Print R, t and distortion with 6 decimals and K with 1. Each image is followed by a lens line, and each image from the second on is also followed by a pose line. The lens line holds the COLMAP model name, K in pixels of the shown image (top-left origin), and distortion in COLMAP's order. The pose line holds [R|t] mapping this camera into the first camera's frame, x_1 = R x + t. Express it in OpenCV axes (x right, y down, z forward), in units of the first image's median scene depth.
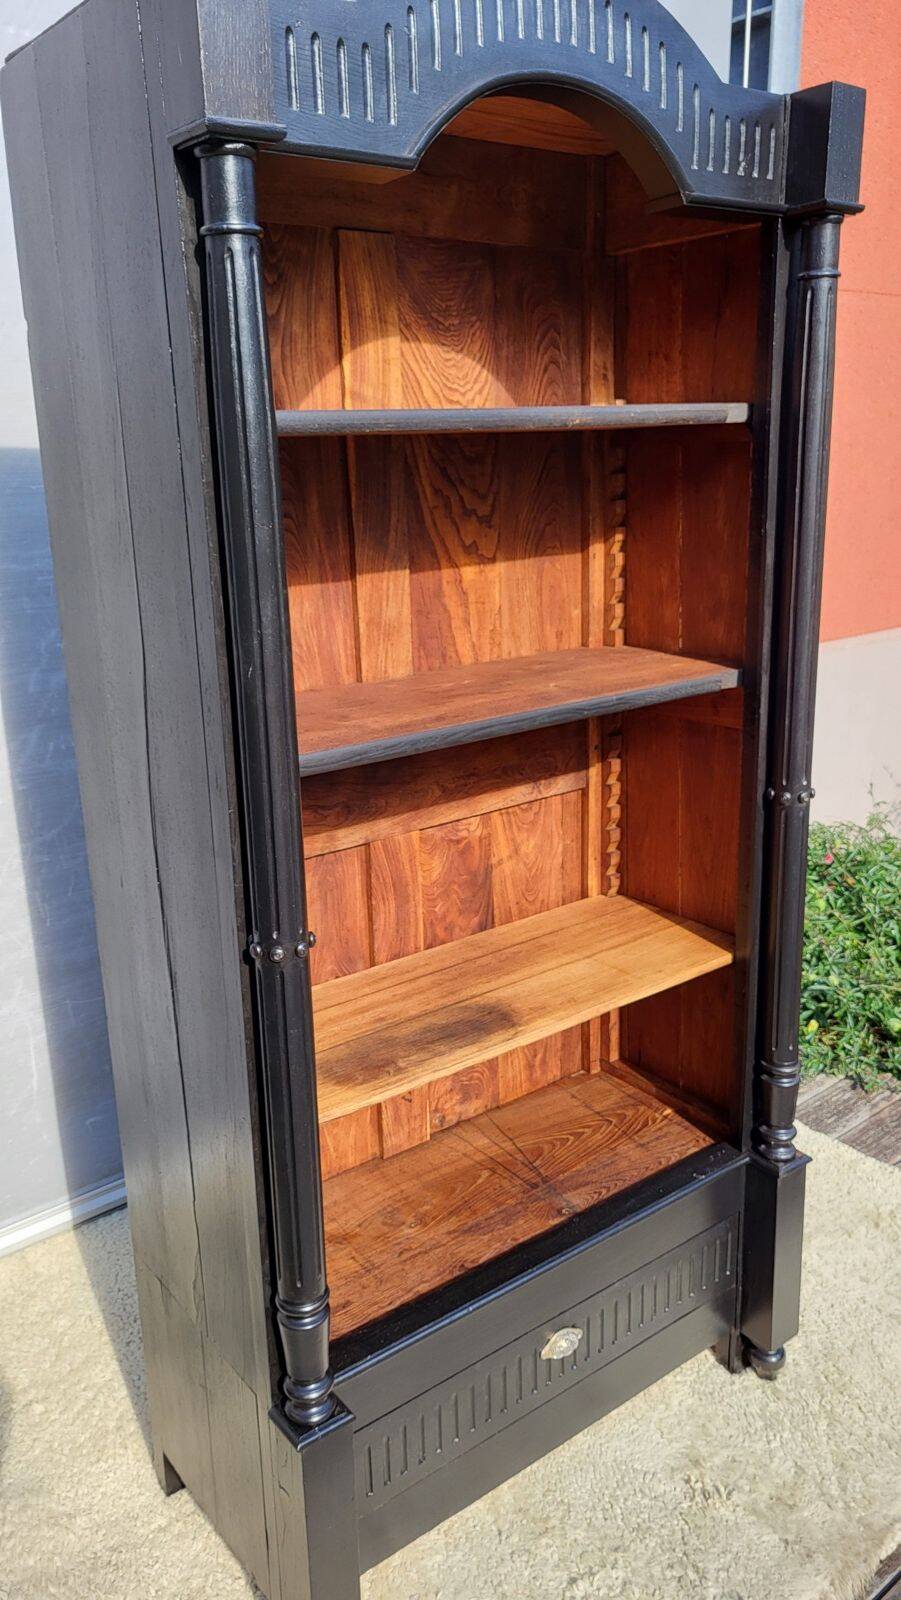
lens RADIAL K [[1214.3, 0, 450.5], [0, 1214.3, 800.0], [0, 0, 1]] dist [0.046372, -0.023958]
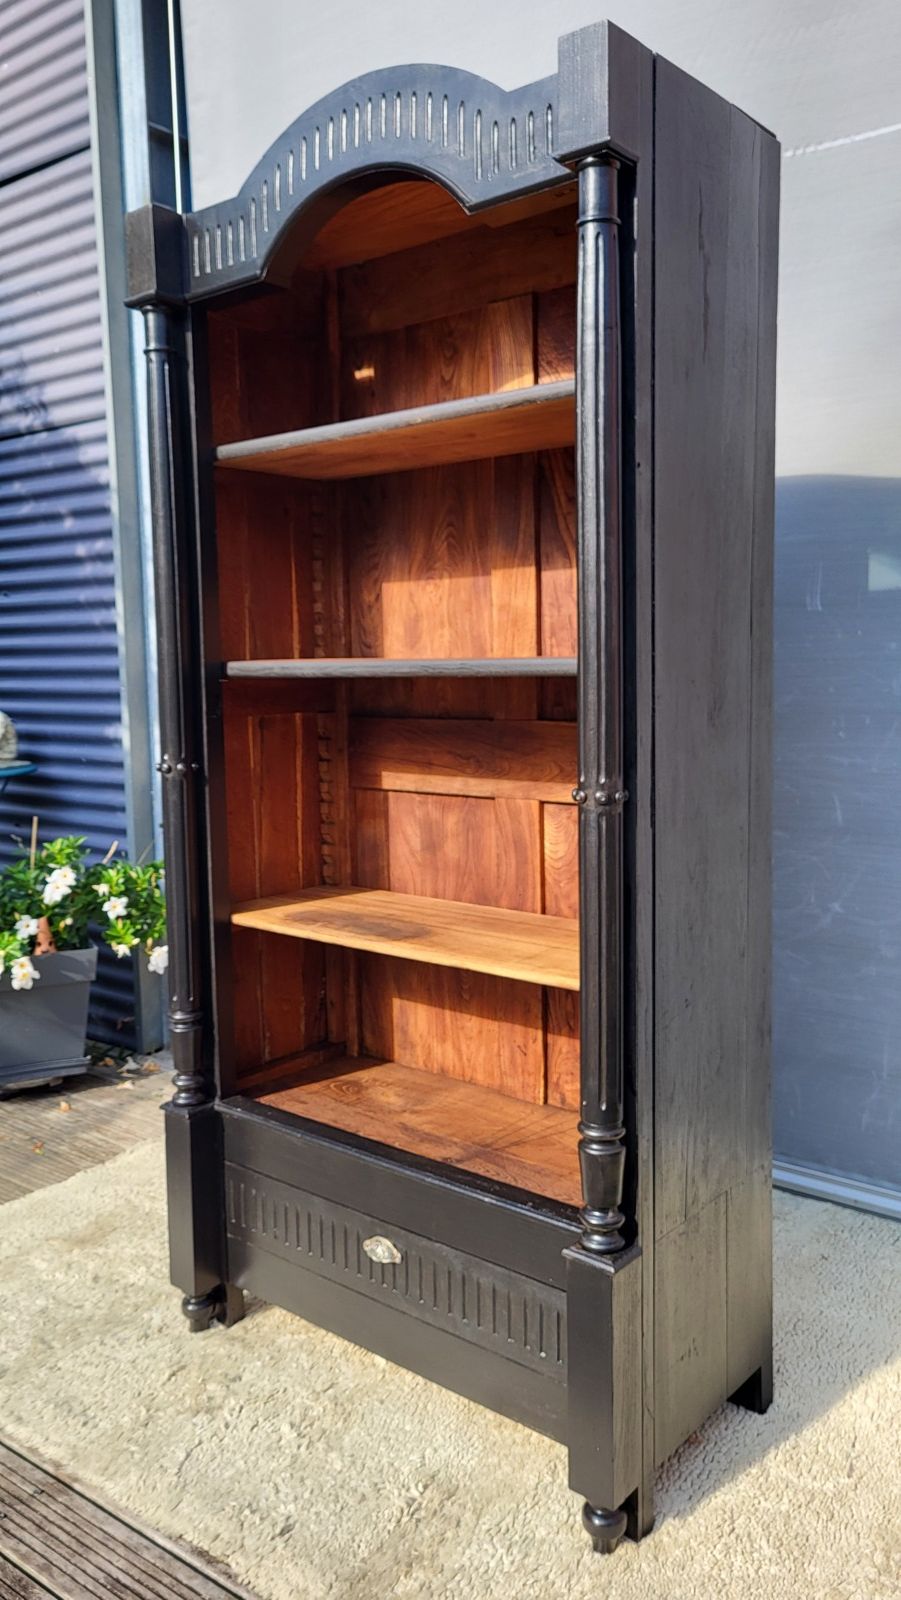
lens RADIAL K [[1235.3, 0, 448.1], [0, 1235.3, 789.4], [0, 0, 1]] dist [0.041228, 0.002492]
pose [[0.228922, 0.126002, -0.965256, 1.055356], [-0.261207, 0.963173, 0.063782, -0.036072], [0.937745, 0.237530, 0.253404, 0.637141]]
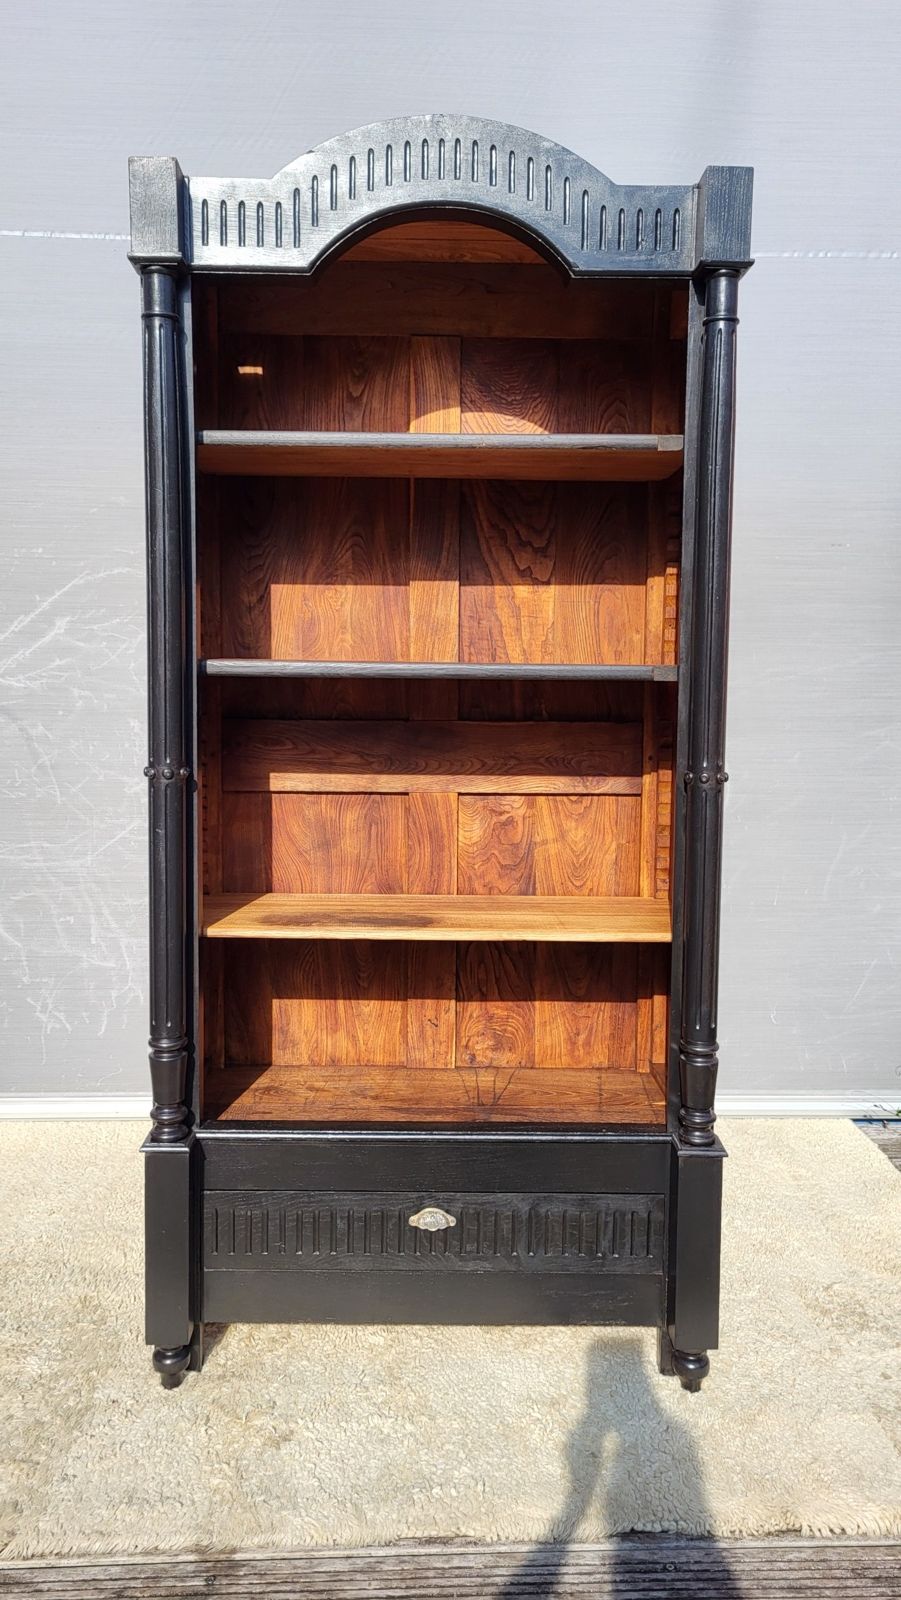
lens RADIAL K [[1214.3, 0, 448.5], [0, 1214.3, 792.7], [0, 0, 1]] dist [0.045230, -0.003534]
pose [[0.807766, 0.095488, -0.581719, 0.690621], [-0.195474, 0.974350, -0.111495, 0.165266], [0.556151, 0.203773, 0.805712, -0.000664]]
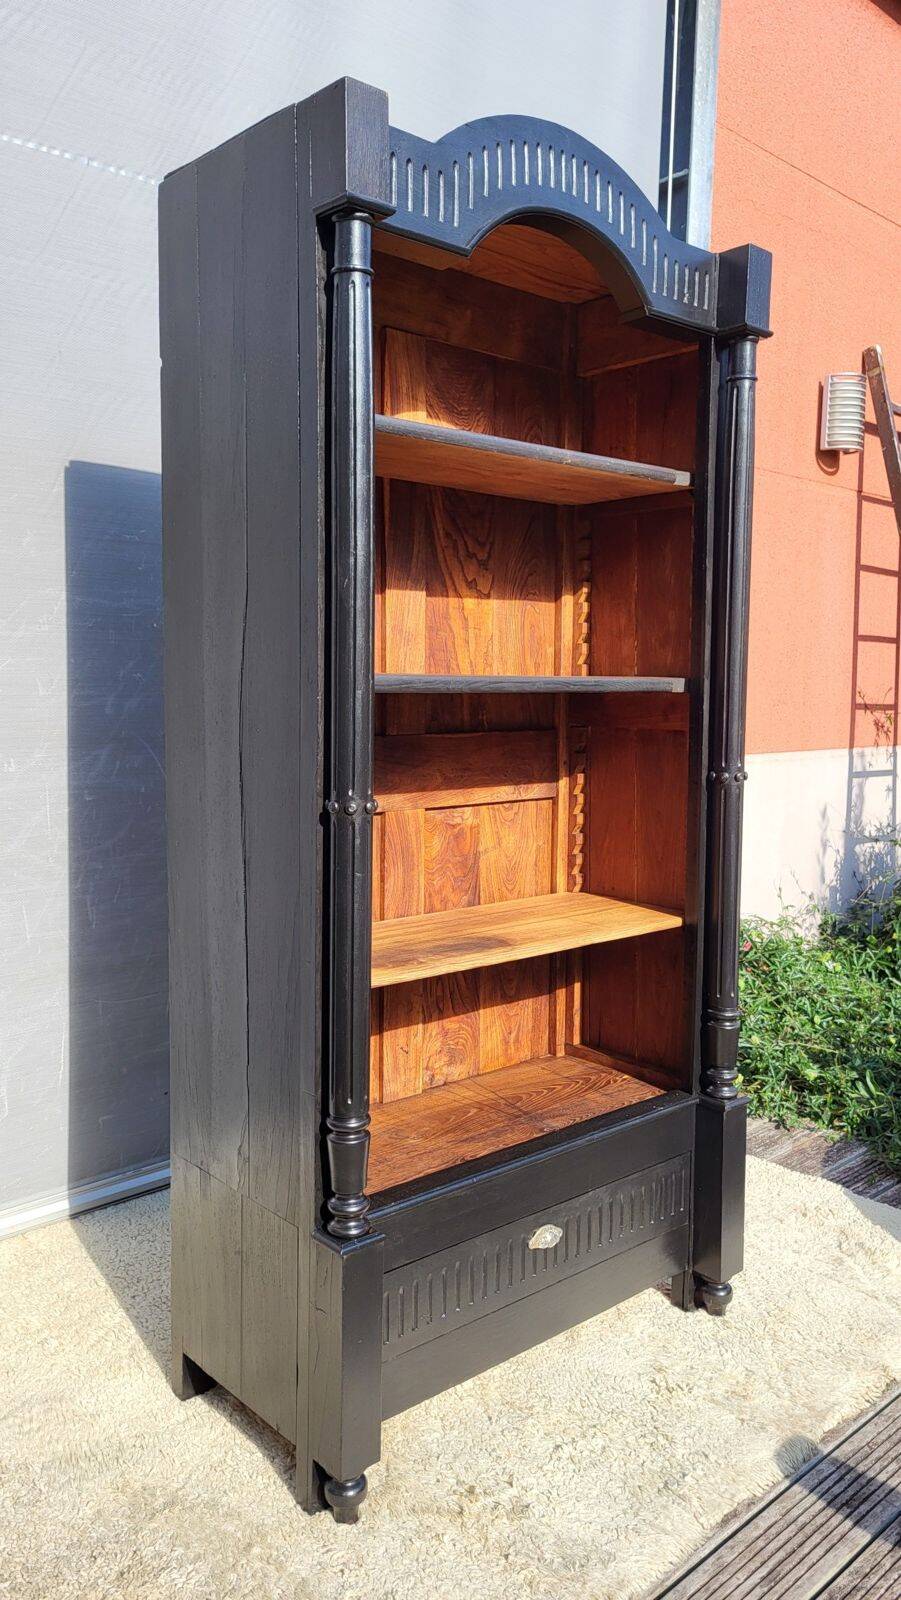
lens RADIAL K [[1203.2, 0, 457.4], [0, 1203.2, 797.6], [0, 0, 1]] dist [0.049280, -0.006930]
pose [[0.996395, 0.029475, 0.079555, -0.088501], [-0.014573, 0.983234, -0.181764, 0.230928], [-0.083579, 0.179949, 0.980119, -0.169376]]
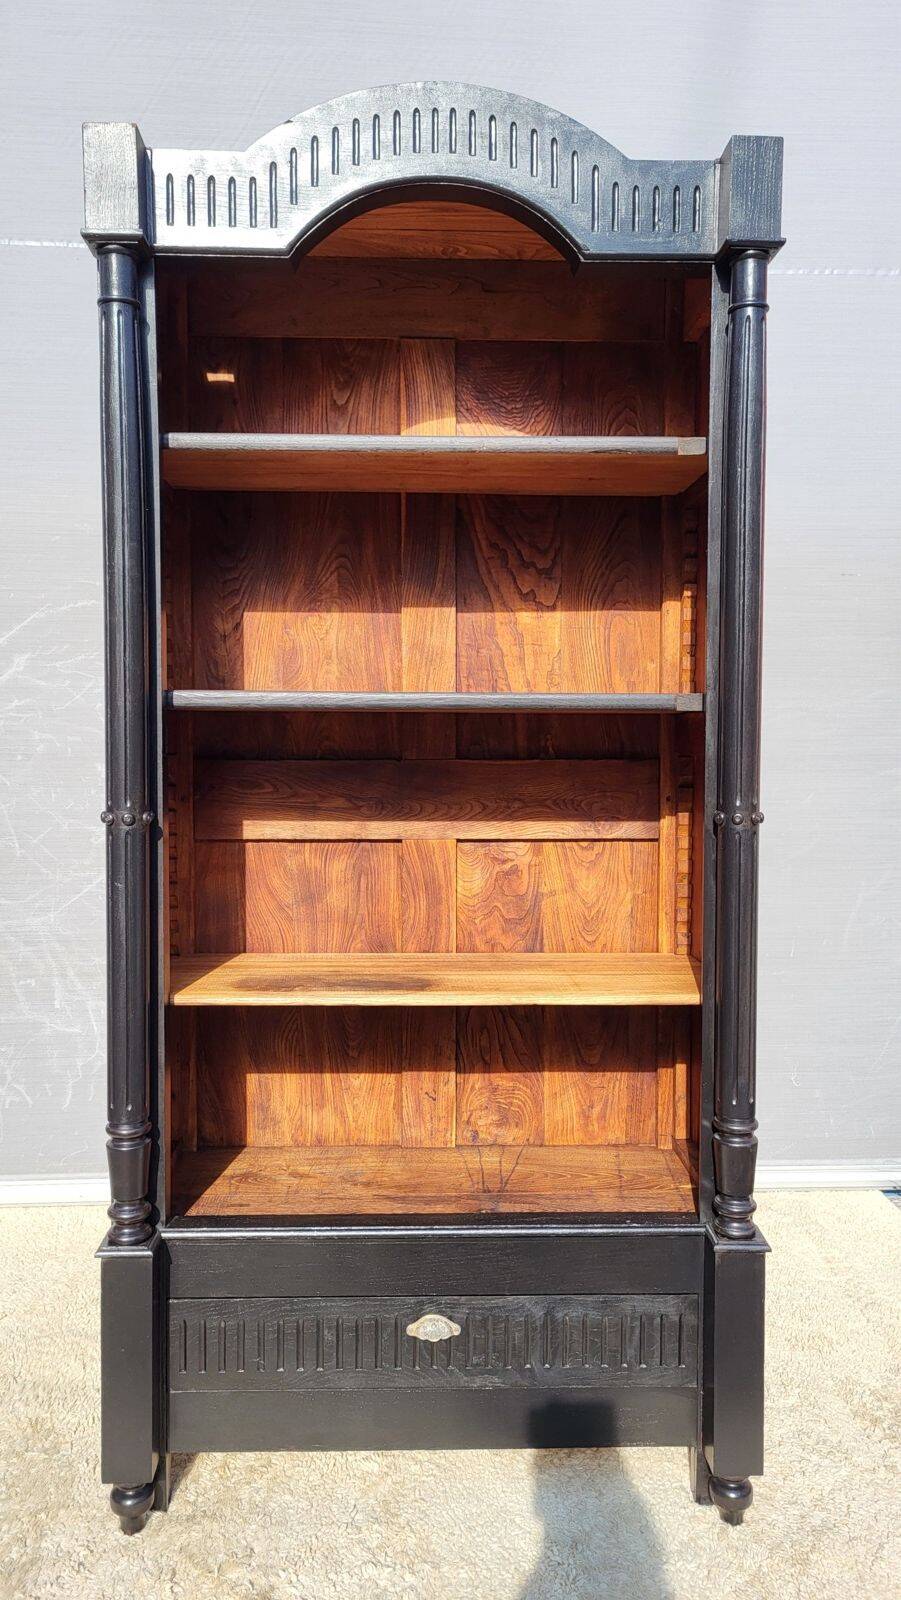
lens RADIAL K [[1208.7, 0, 457.5], [0, 1208.7, 801.6], [0, 0, 1]] dist [0.045024, -0.010112]
pose [[0.819368, 0.067533, -0.569277, 0.609877], [-0.184477, 0.971277, -0.150299, 0.158812], [0.542775, 0.228168, 0.808291, 0.095651]]
